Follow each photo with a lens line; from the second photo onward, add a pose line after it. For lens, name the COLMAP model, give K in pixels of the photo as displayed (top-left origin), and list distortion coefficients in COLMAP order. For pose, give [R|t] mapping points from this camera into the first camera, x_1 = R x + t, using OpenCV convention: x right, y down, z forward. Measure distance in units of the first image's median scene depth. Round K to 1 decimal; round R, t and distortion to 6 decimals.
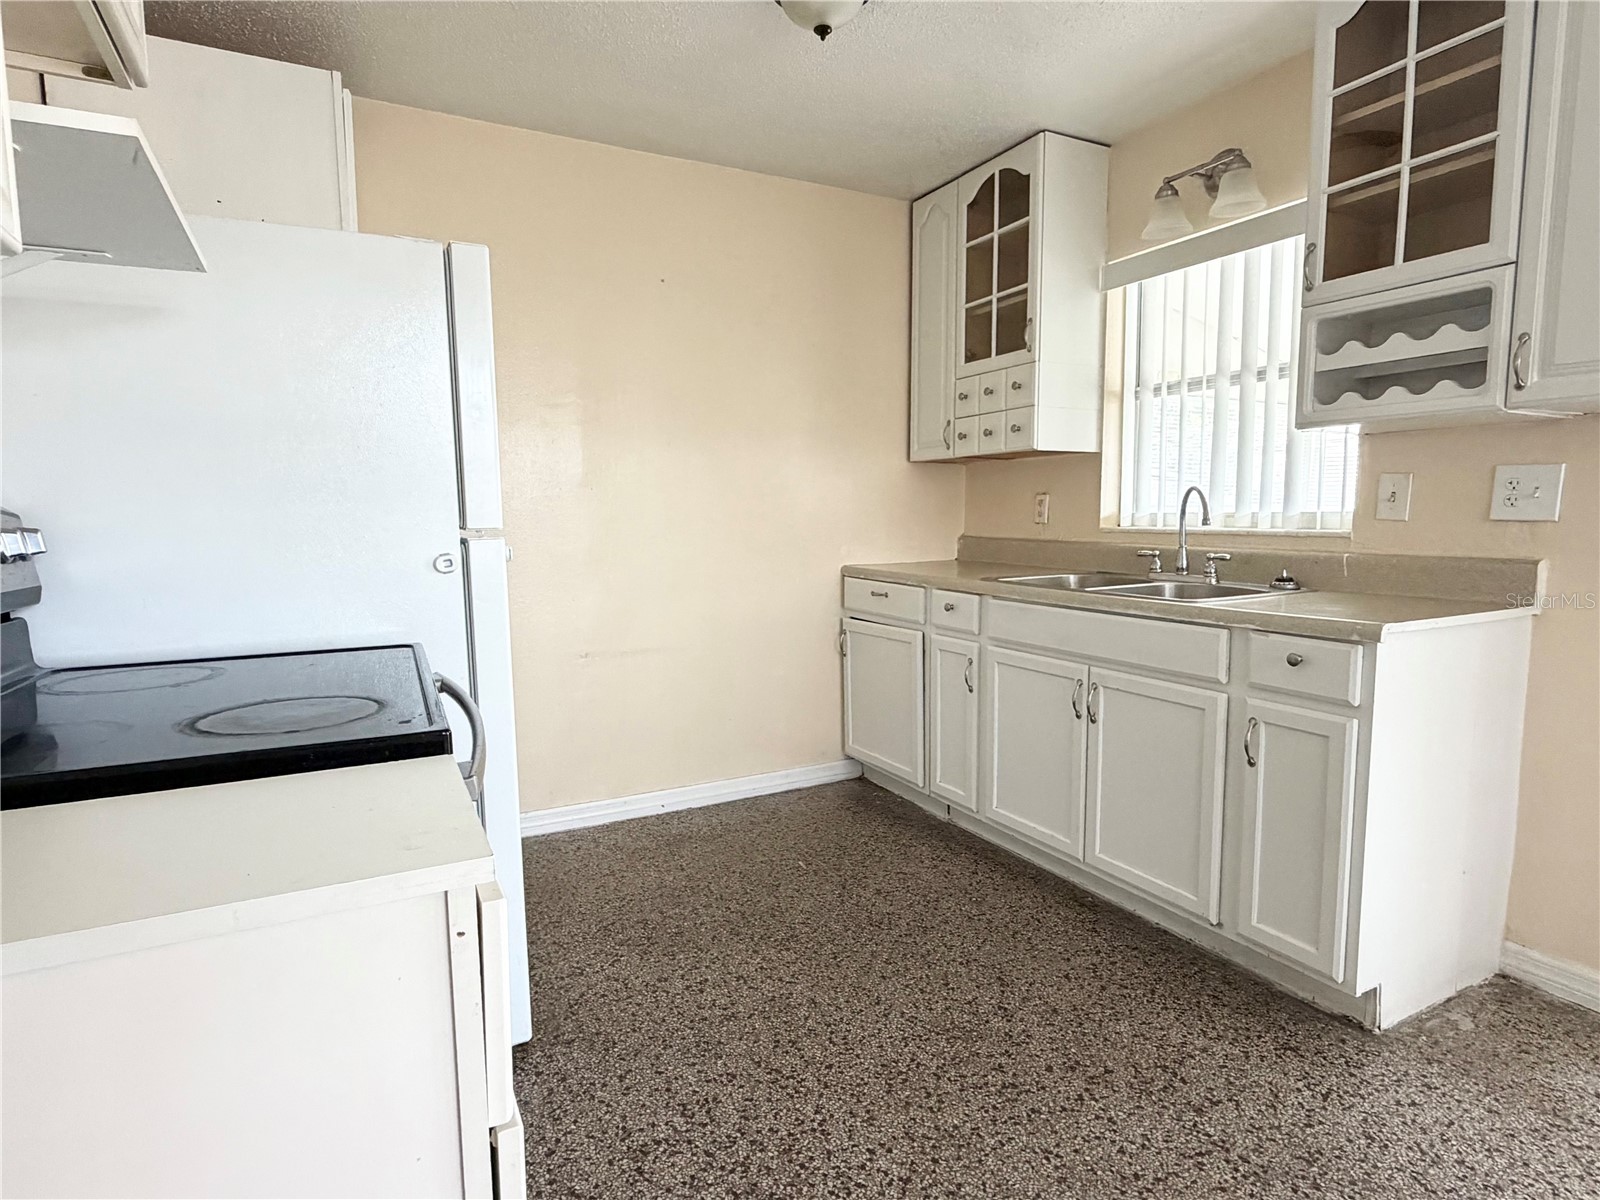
lens RADIAL K [[878.1, 0, 793.4], [0, 878.1, 603.0], [0, 0, 1]] dist [0.005199, -0.000397]
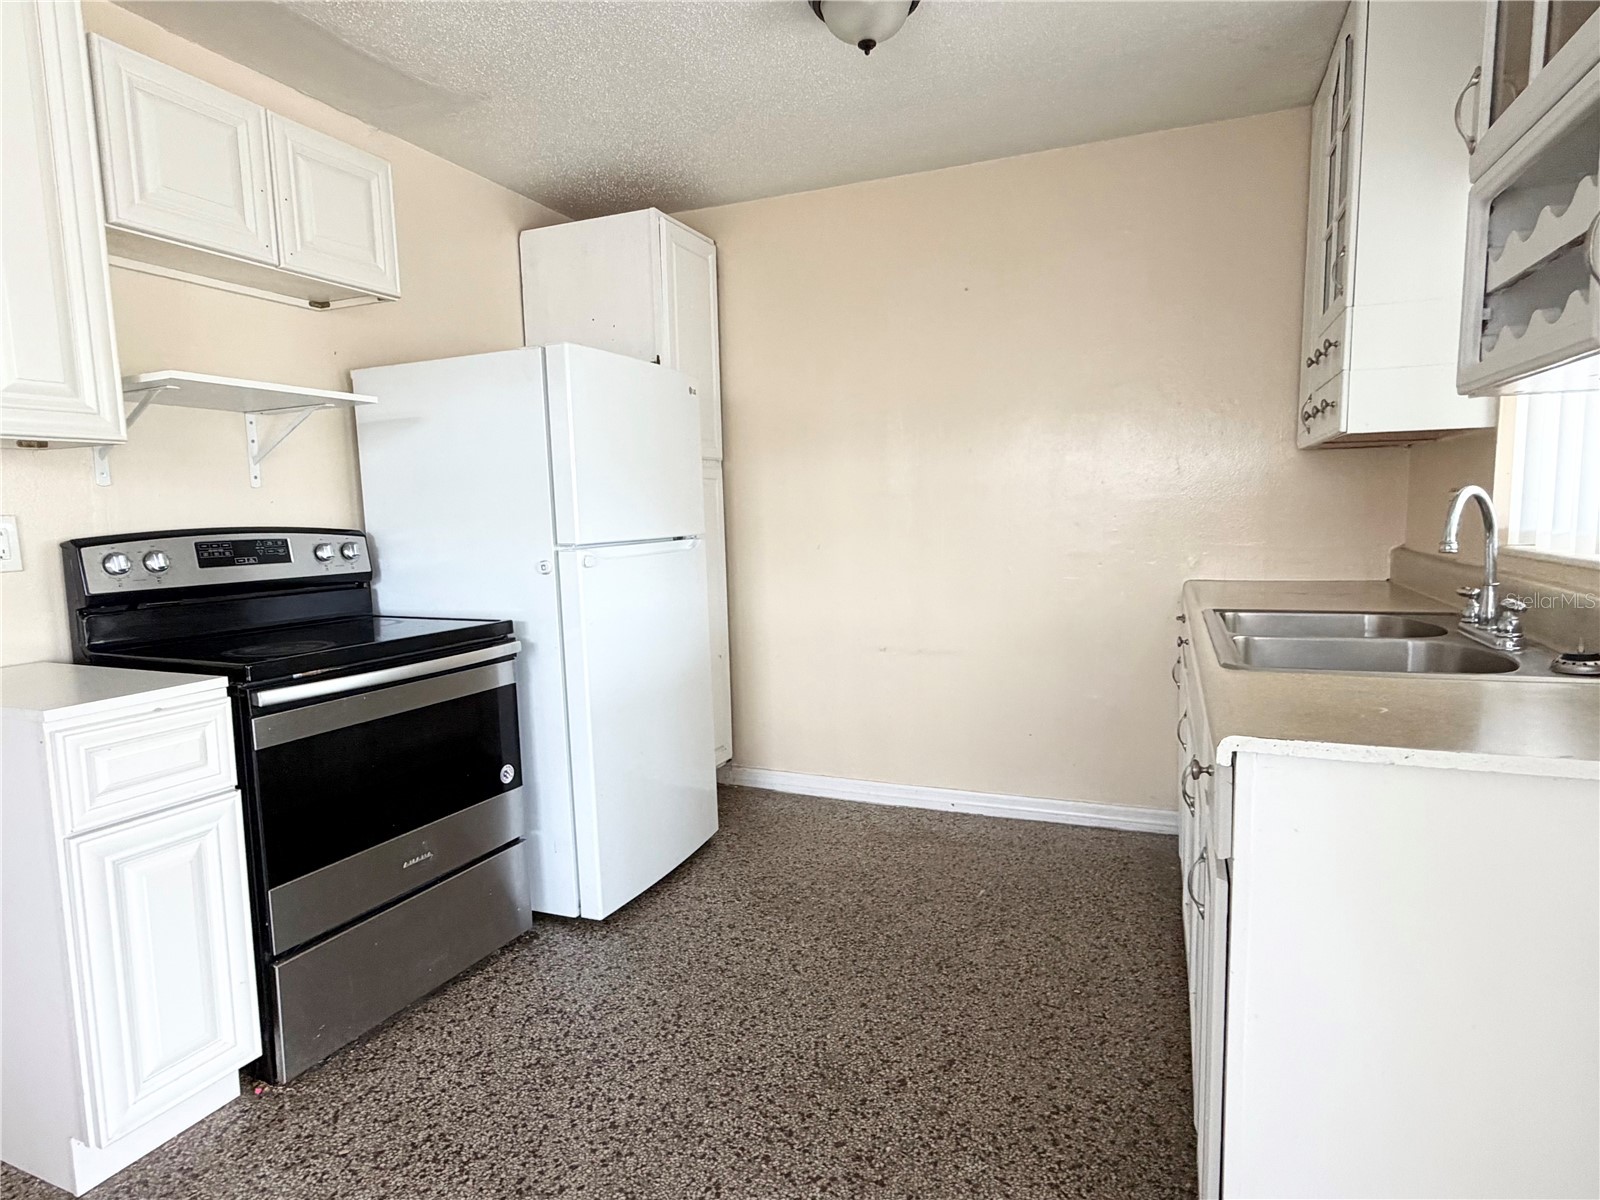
lens RADIAL K [[878.1, 0, 792.2], [0, 878.1, 602.0], [0, 0, 1]] dist [0.005199, -0.000397]
pose [[0.639973, 0.077149, -0.764514, 0.523615], [-0.061549, 0.996897, 0.049077, -0.045918], [0.765928, 0.015648, 0.642736, 0.203837]]
